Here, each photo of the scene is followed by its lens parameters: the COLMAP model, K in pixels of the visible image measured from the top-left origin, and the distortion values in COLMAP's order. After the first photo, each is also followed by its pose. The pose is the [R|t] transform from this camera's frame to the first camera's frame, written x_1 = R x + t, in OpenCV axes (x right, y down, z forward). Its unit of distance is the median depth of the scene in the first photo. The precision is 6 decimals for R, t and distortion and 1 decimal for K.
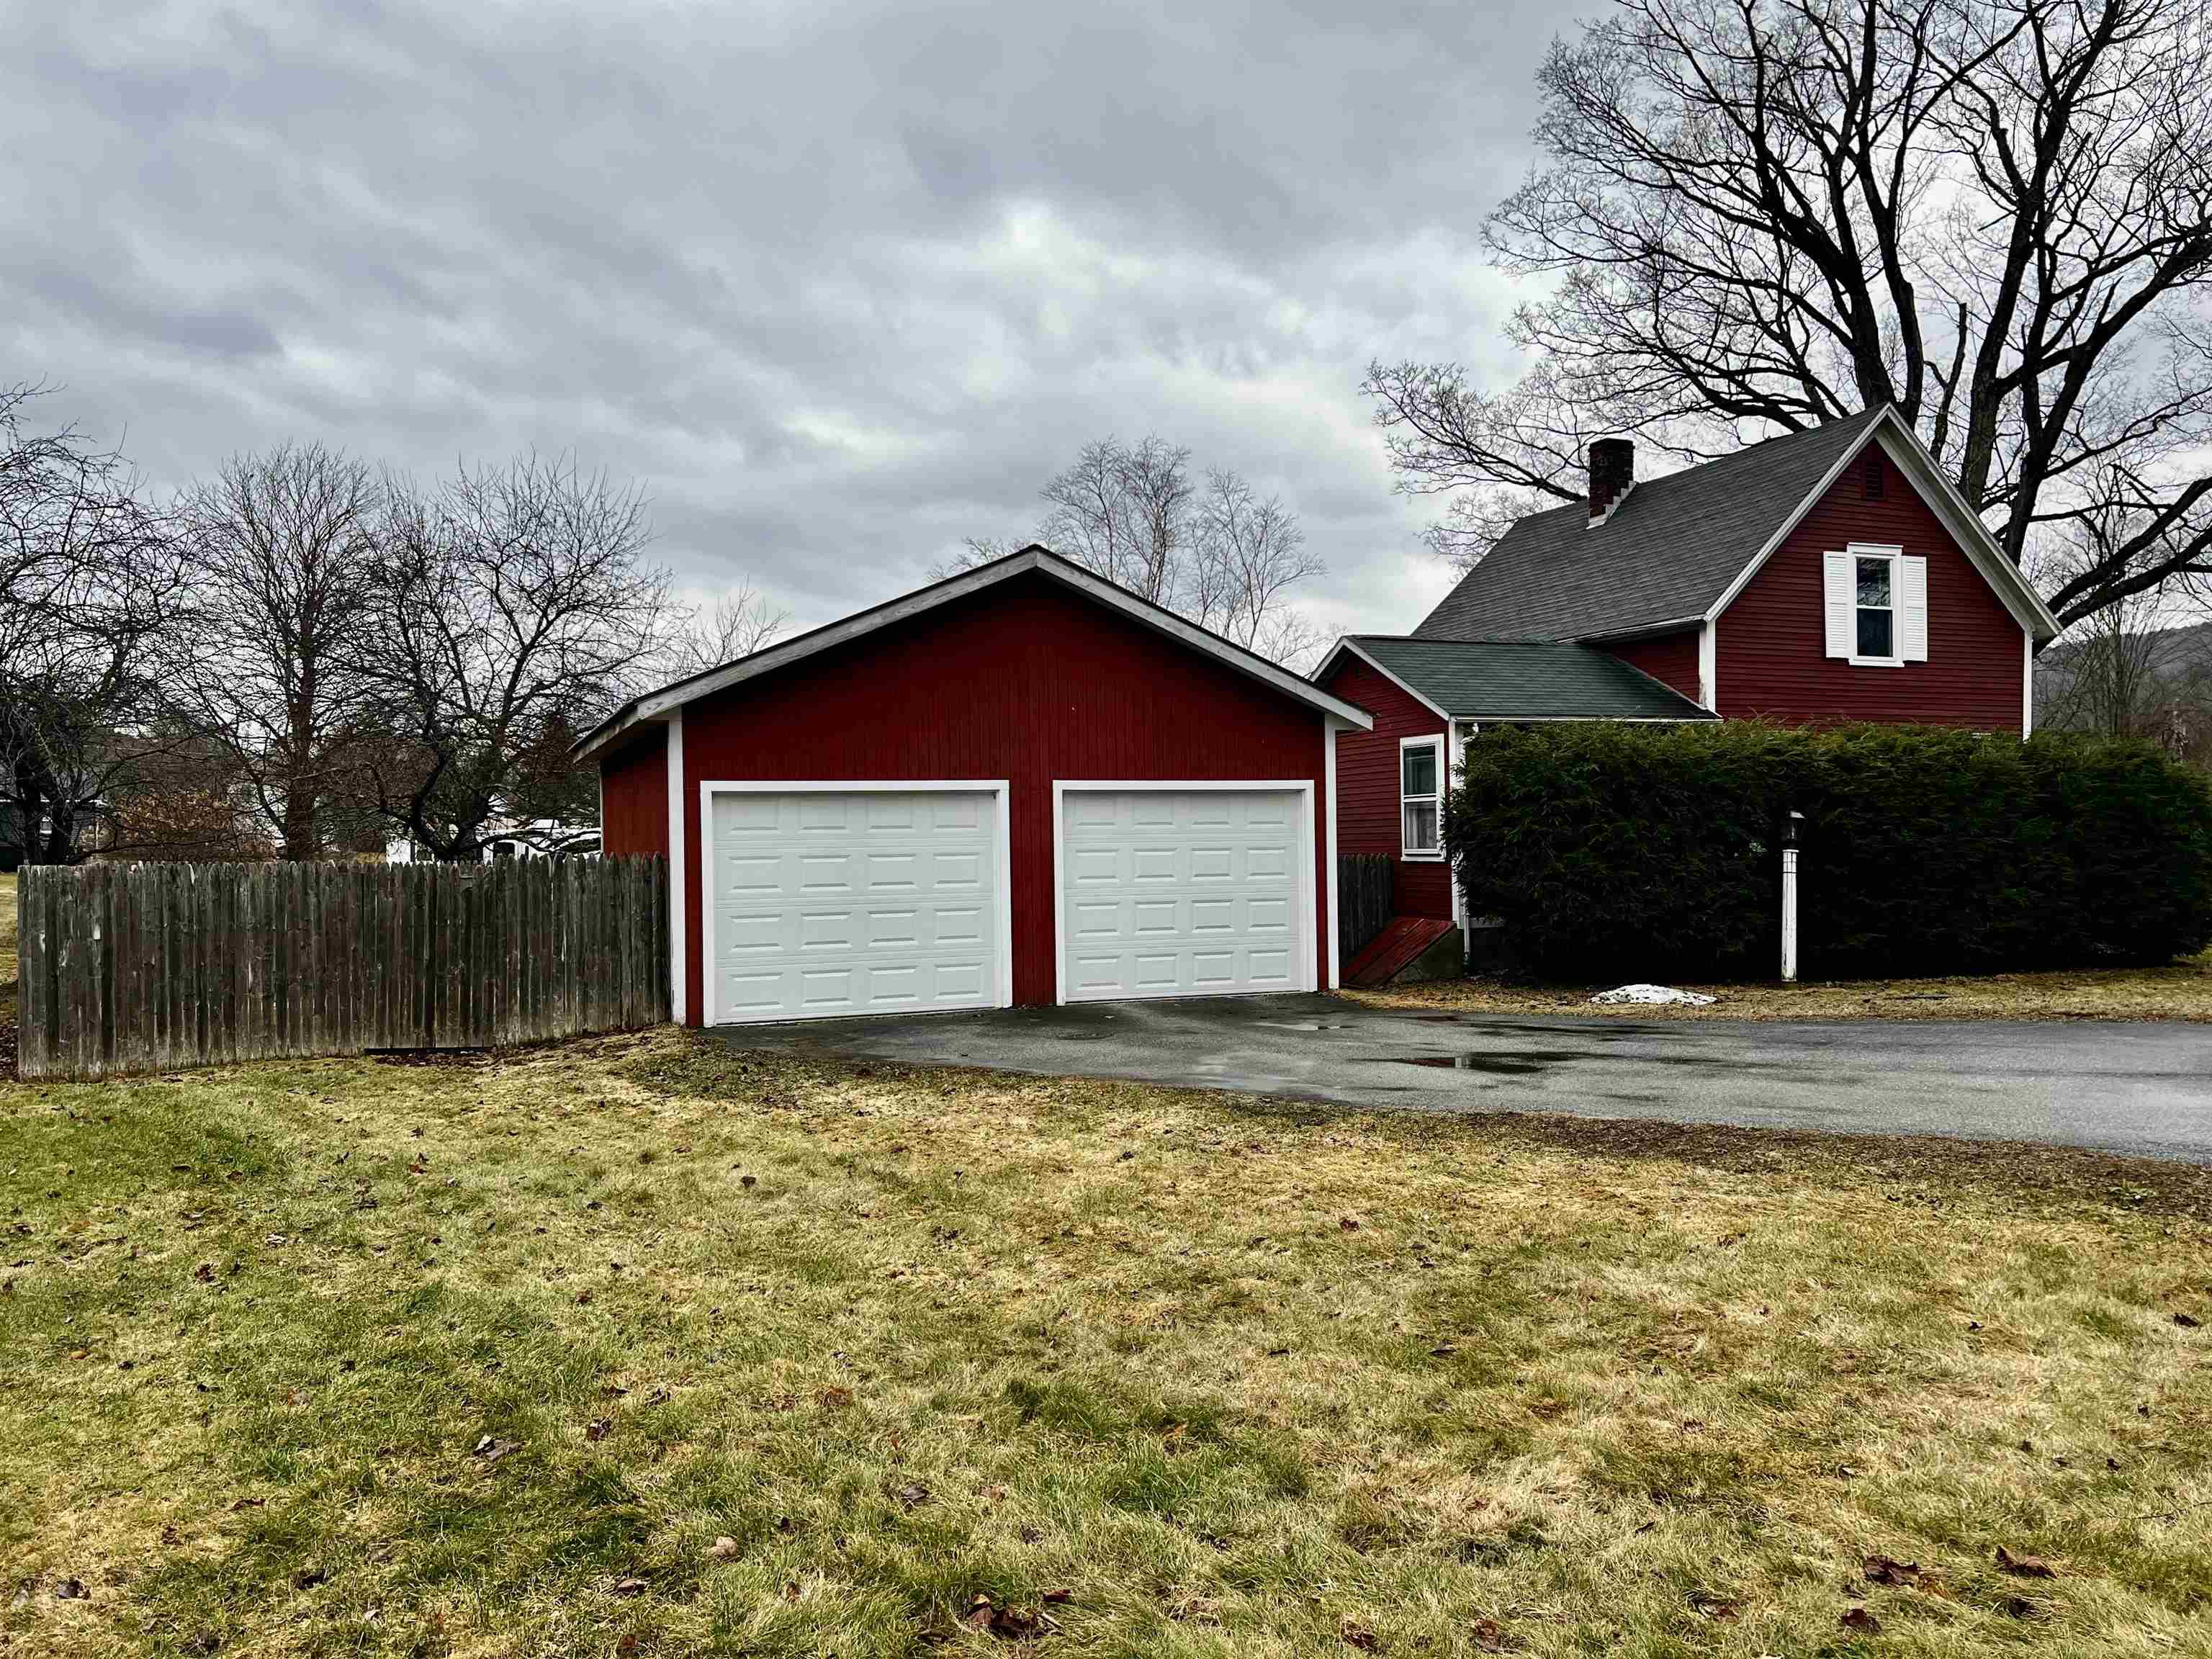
lens RADIAL K [[1653.8, 0, 1094.0], [0, 1653.8, 776.3], [0, 0, 1]] dist [0.067863, -0.085938]
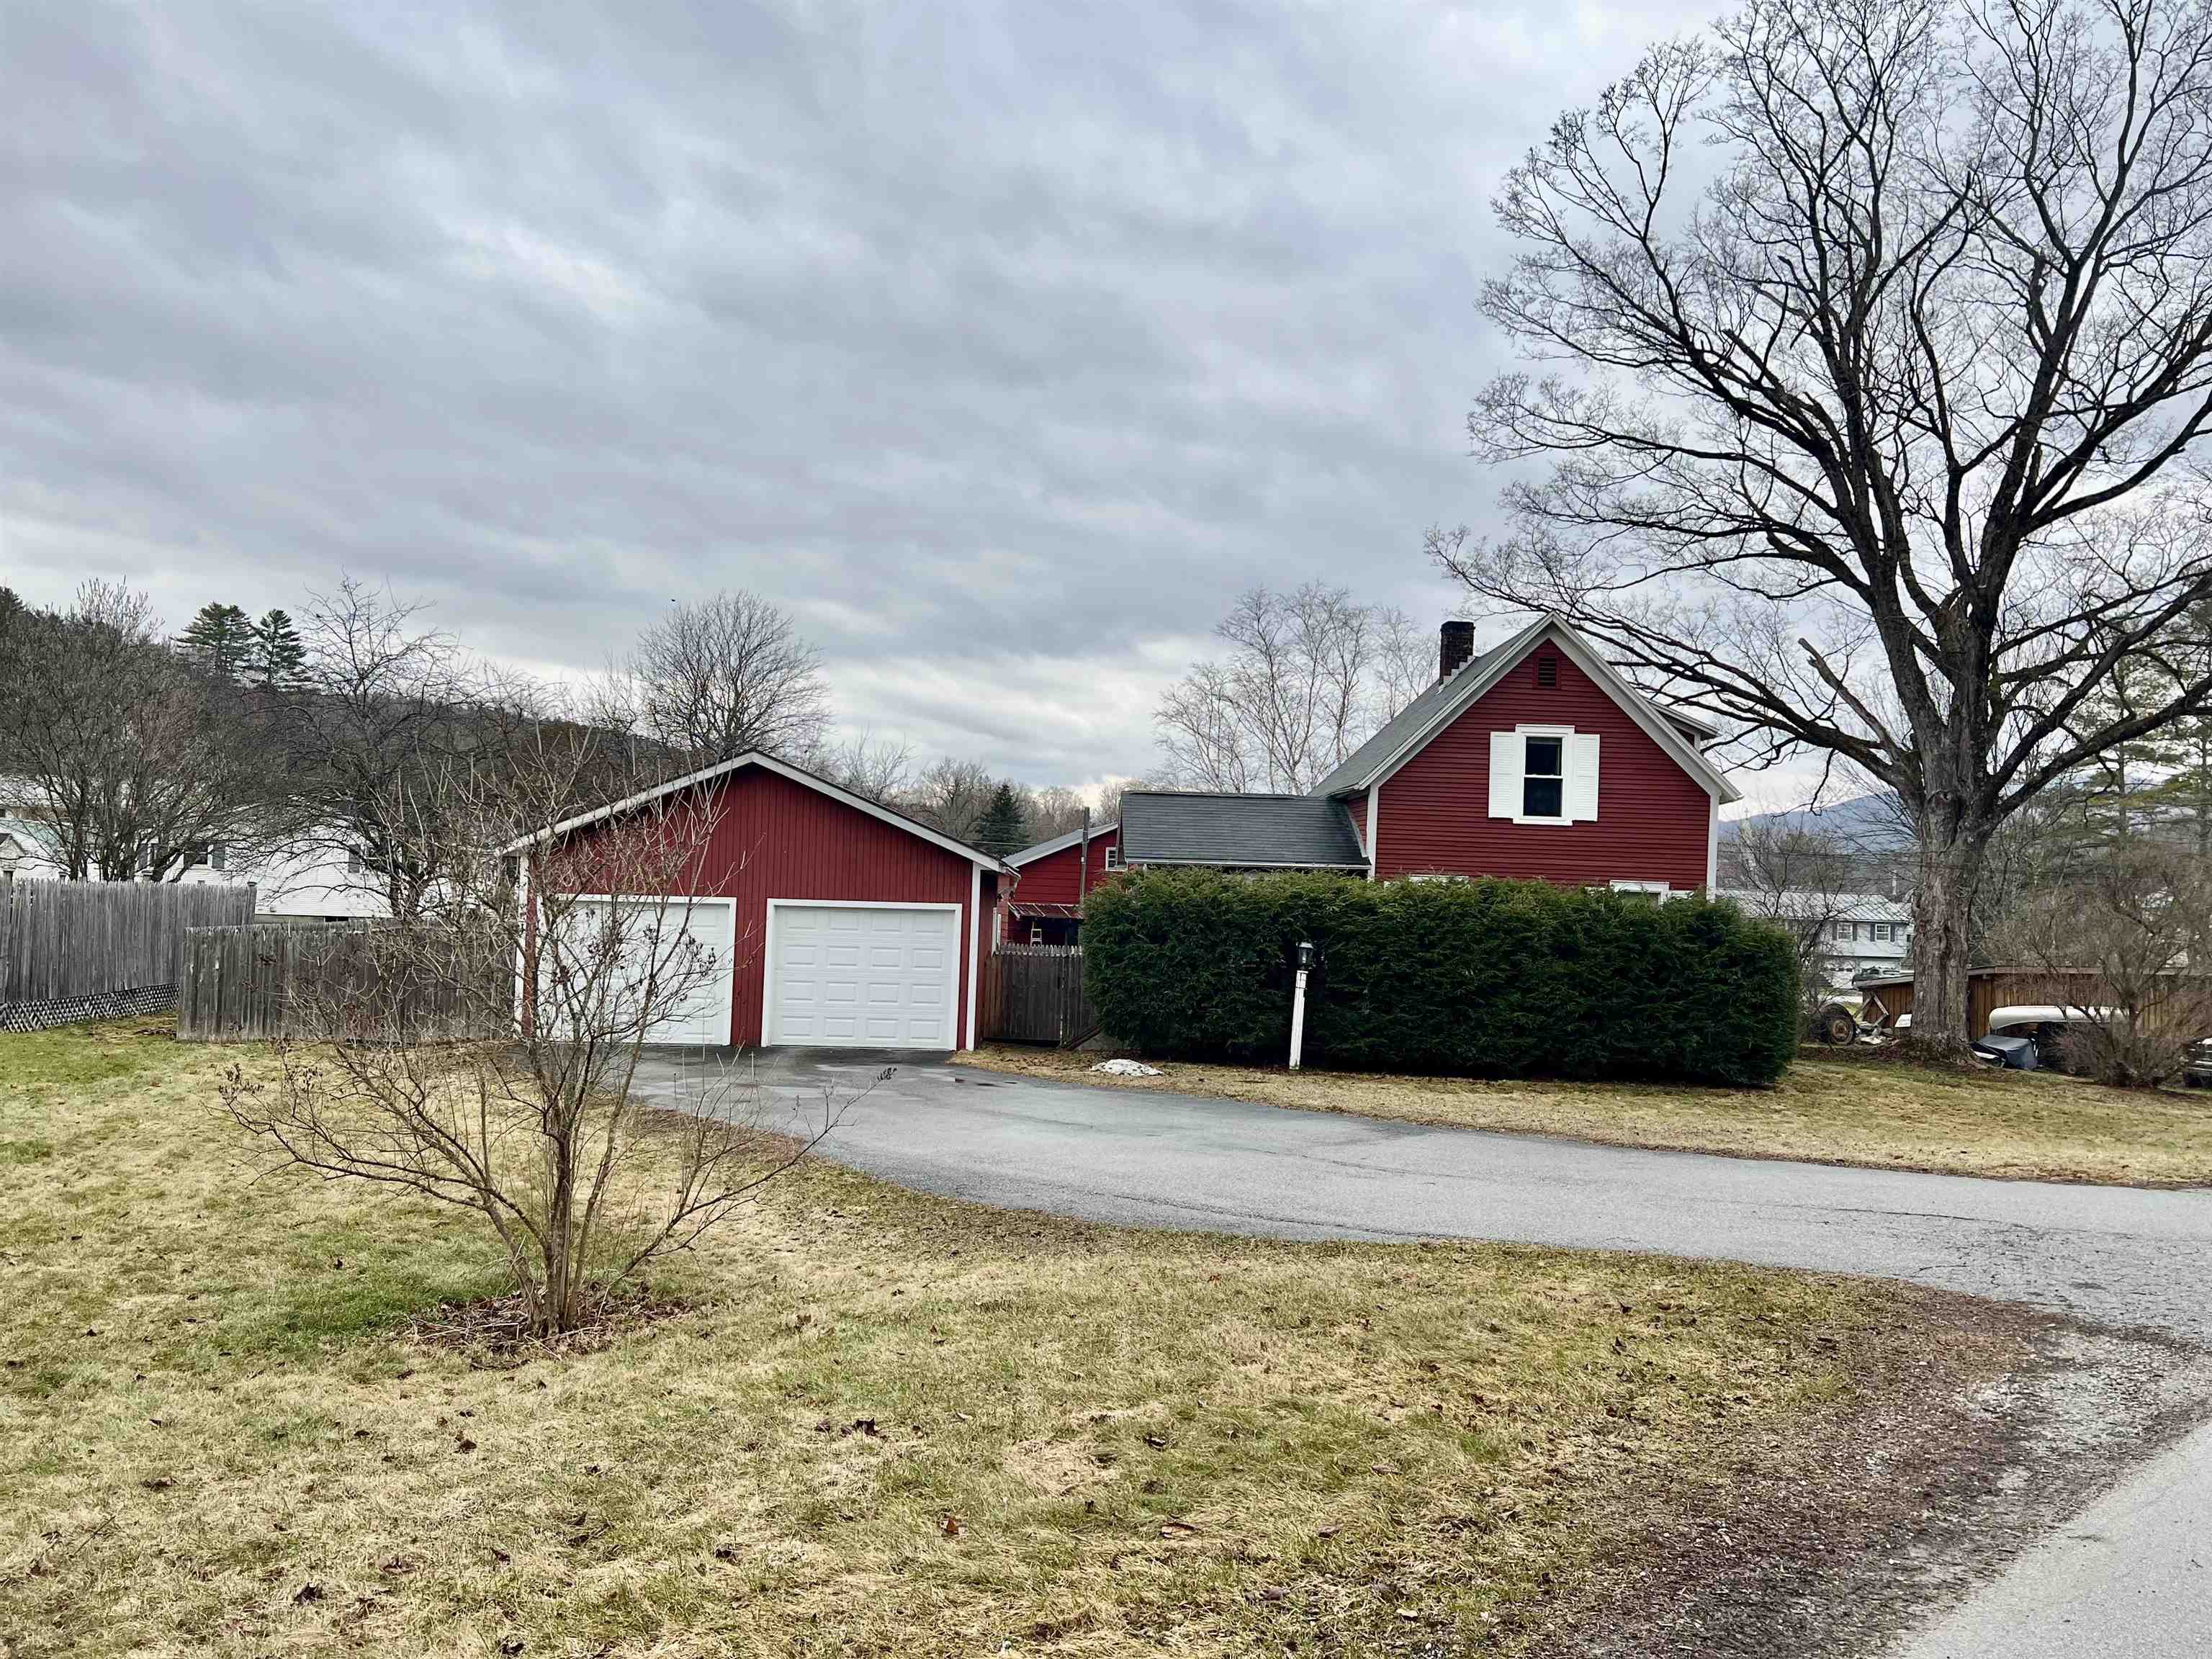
lens RADIAL K [[1653.8, 0, 1094.0], [0, 1653.8, 776.3], [0, 0, 1]] dist [0.067863, -0.085938]
pose [[0.938767, 0.016391, -0.344163, 0.739222], [-0.030225, 0.998935, -0.034868, -0.062444], [0.343225, 0.043135, 0.938262, -0.326807]]
